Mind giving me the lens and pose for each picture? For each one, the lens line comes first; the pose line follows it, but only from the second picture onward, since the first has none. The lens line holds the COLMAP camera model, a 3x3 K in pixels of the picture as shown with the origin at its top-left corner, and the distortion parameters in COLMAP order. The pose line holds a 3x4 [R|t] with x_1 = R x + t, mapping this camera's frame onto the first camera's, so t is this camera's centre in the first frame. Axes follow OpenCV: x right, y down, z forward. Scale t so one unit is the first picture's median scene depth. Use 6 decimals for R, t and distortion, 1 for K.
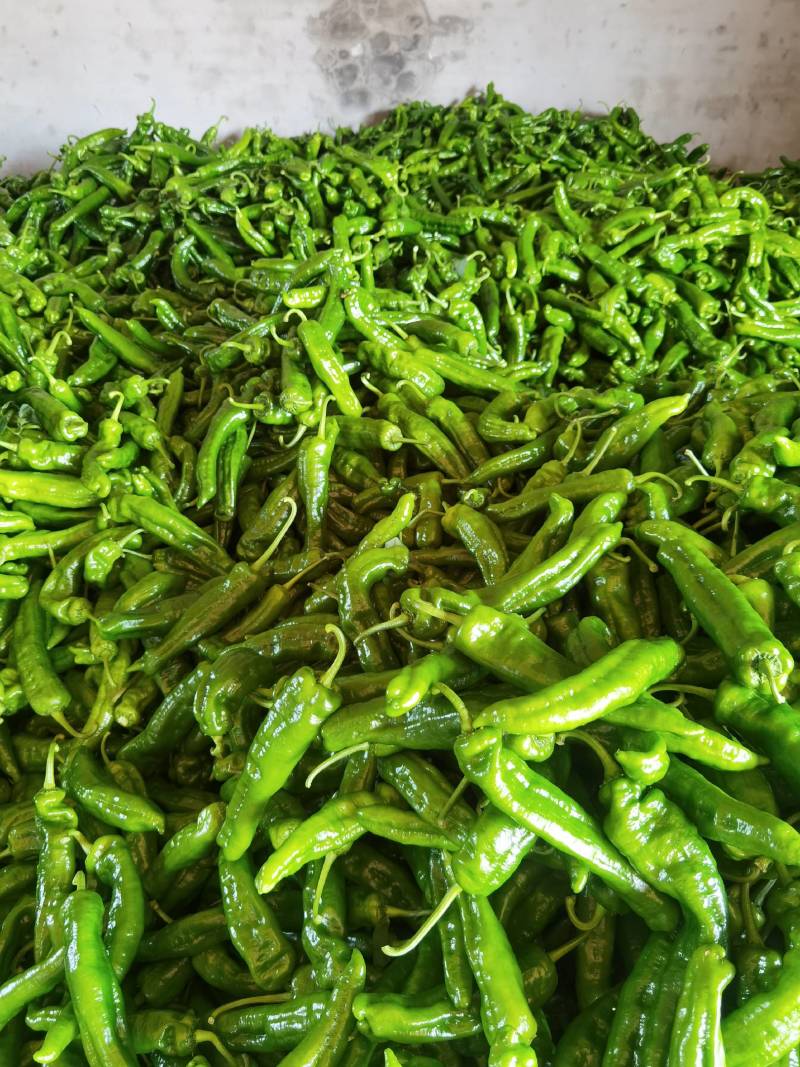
lens RADIAL K [[758.7, 0, 400.0], [0, 758.7, 533.5], [0, 0, 1]] dist [-0.007767, -0.017012]
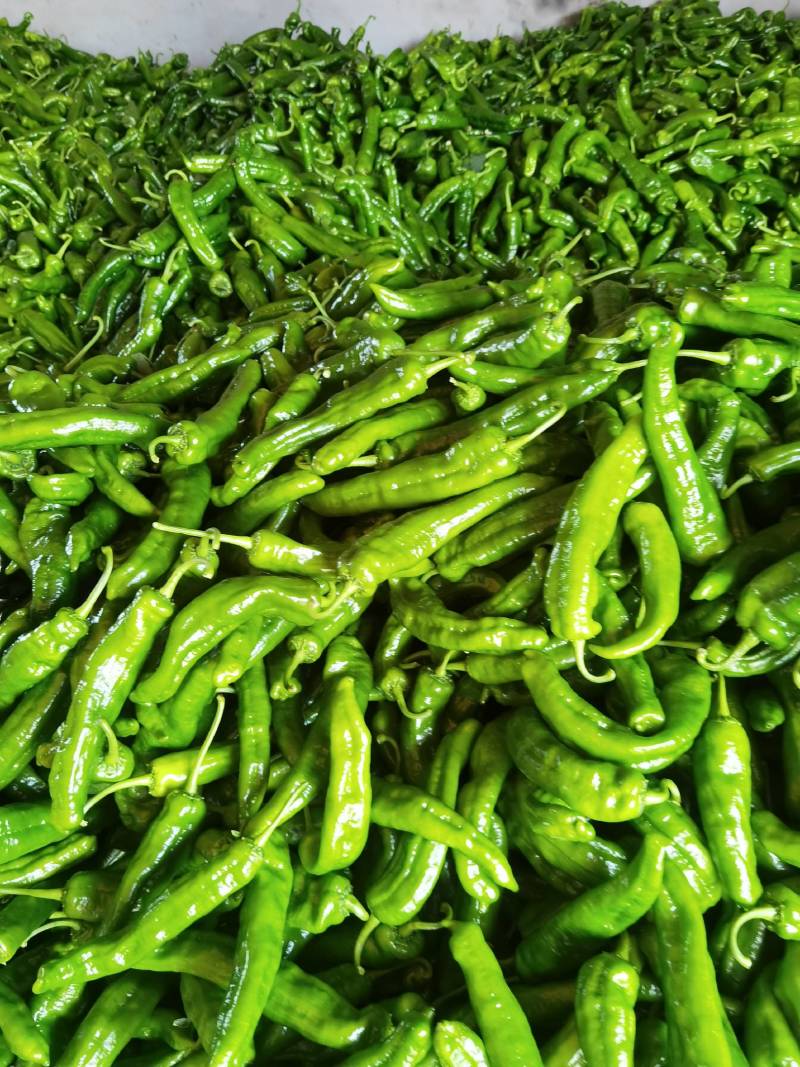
lens RADIAL K [[764.3, 0, 397.1], [0, 764.3, 521.6], [0, 0, 1]] dist [0.002958, -0.029061]
pose [[0.930676, 0.193659, -0.310384, 0.359089], [-0.171542, 0.980359, 0.097317, 0.035532], [0.323133, -0.037327, 0.945617, -0.016452]]
